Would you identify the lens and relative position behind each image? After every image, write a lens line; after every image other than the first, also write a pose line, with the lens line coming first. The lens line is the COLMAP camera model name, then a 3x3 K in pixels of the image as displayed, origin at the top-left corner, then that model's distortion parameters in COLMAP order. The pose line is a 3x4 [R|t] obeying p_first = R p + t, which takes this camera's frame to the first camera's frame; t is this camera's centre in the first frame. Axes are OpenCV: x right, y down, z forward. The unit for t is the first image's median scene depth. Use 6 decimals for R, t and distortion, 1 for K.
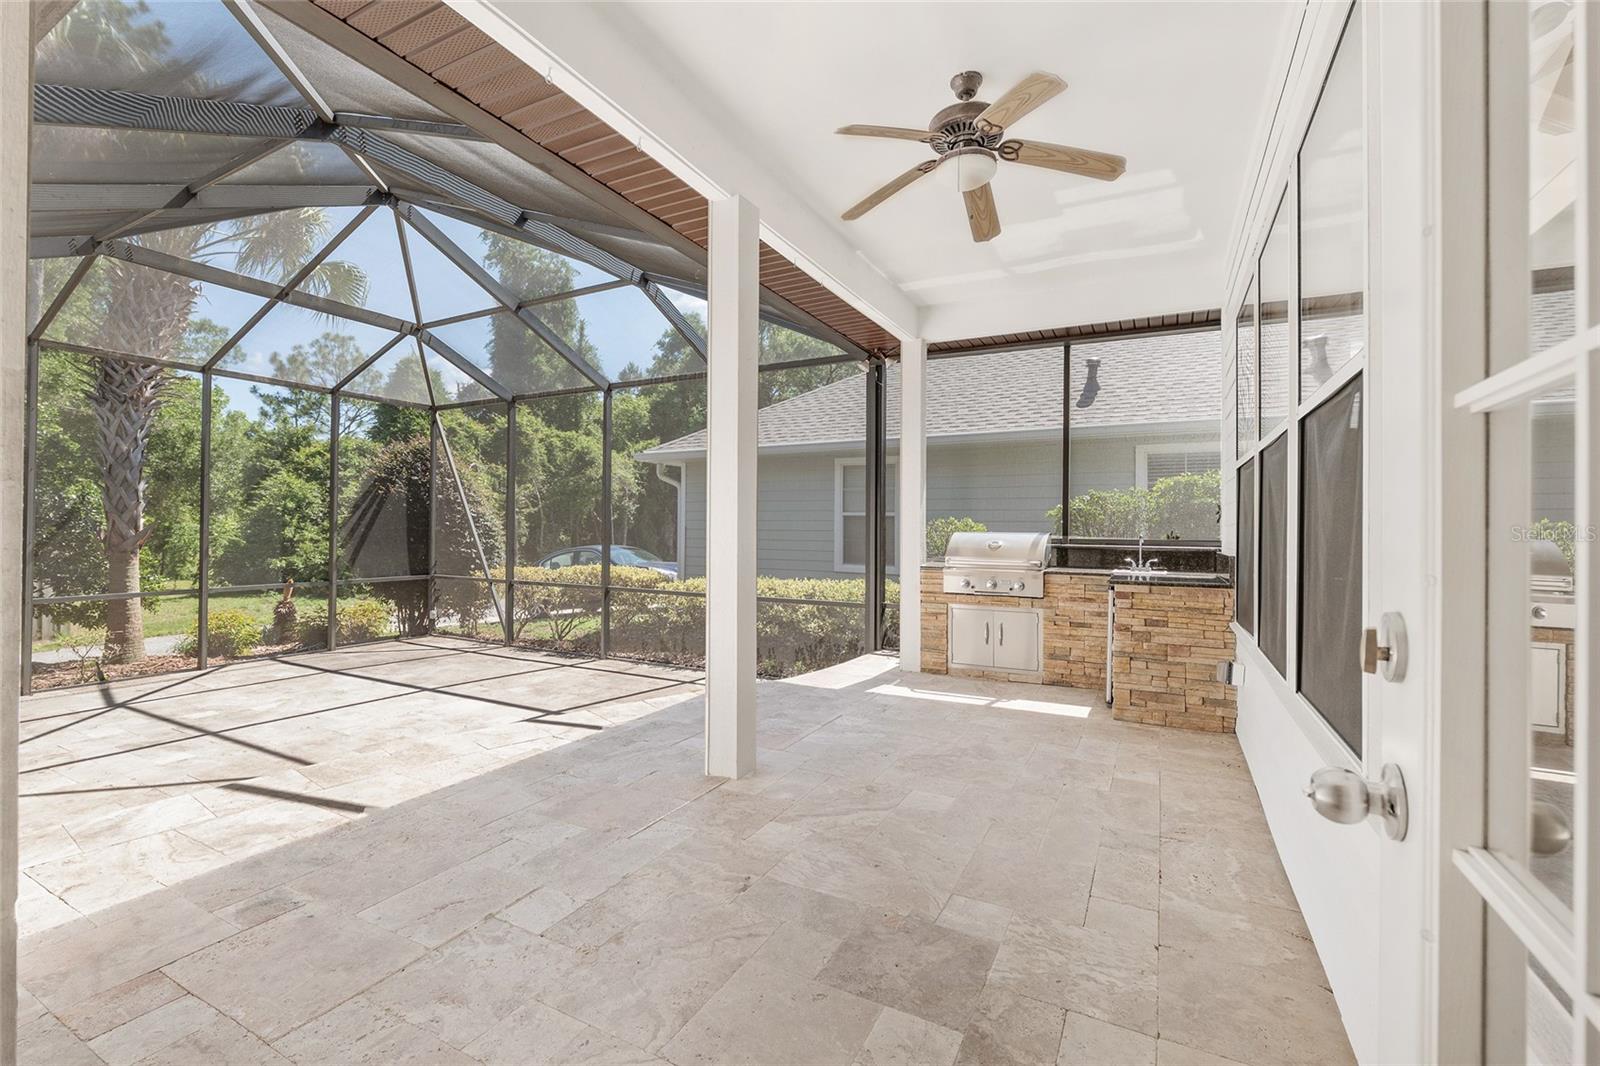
lens RADIAL K [[667.8, 0, 800.0], [0, 667.8, 533.0], [0, 0, 1]] dist [-0.006635, -0.000166]
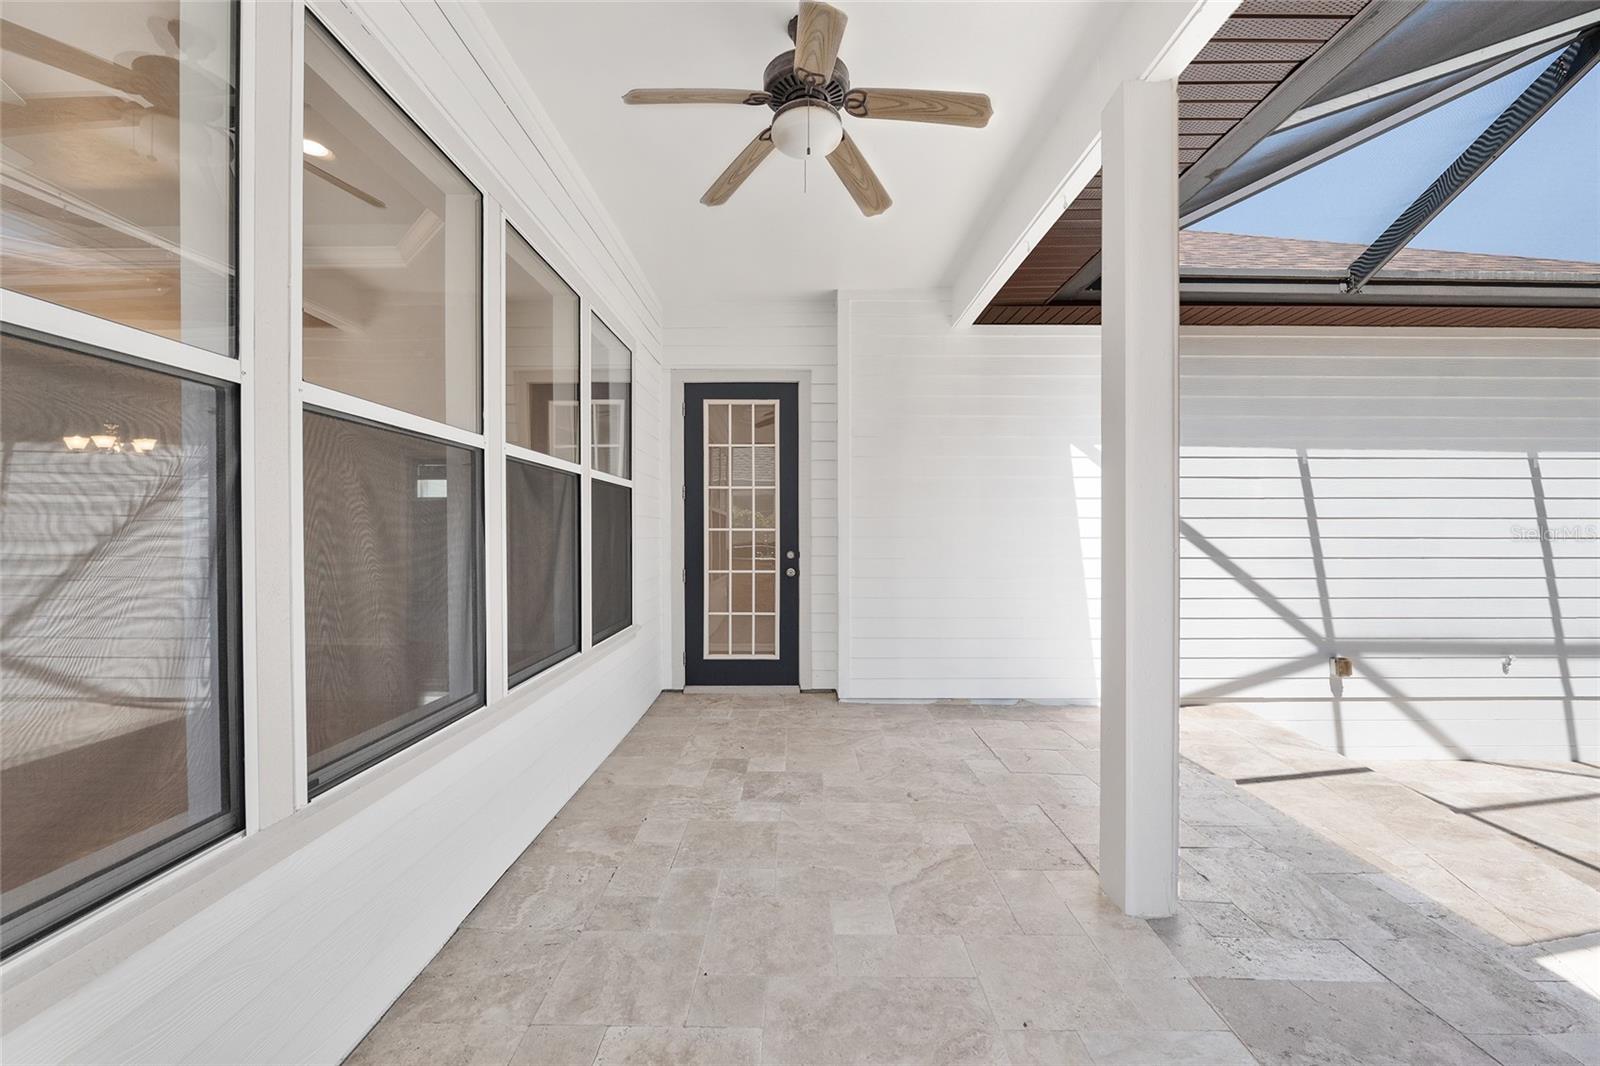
lens RADIAL K [[692.1, 0, 796.1], [0, 692.1, 537.0], [0, 0, 1]] dist [-0.003285, -0.000545]
pose [[-0.887730, -0.005742, -0.460329, 0.451317], [-0.012348, 0.999859, 0.011342, -0.024933], [0.460199, 0.015753, -0.887676, 1.200043]]
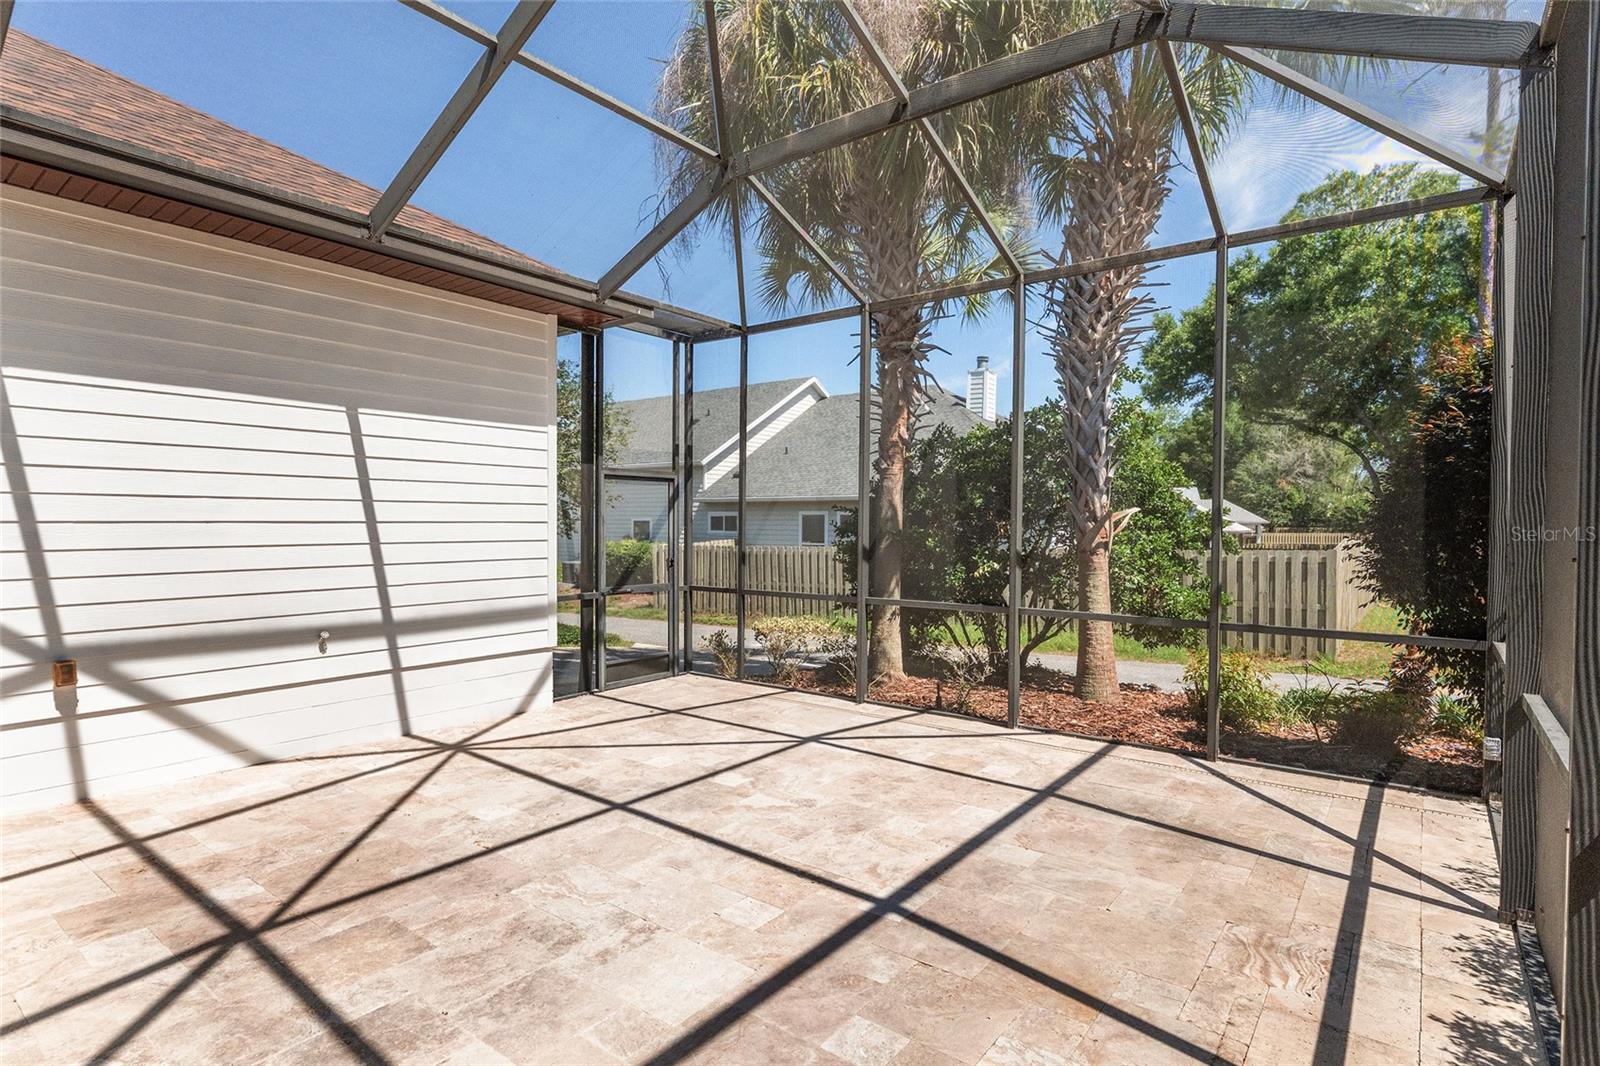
lens RADIAL K [[804.8, 0, 801.1], [0, 804.8, 526.6], [0, 0, 1]] dist [-0.000927, -0.000246]
pose [[-0.174012, -0.004555, -0.984733, -0.115645], [-0.009708, 0.999949, -0.002910, 0.013670], [0.984696, 0.009054, -0.174048, 1.657593]]
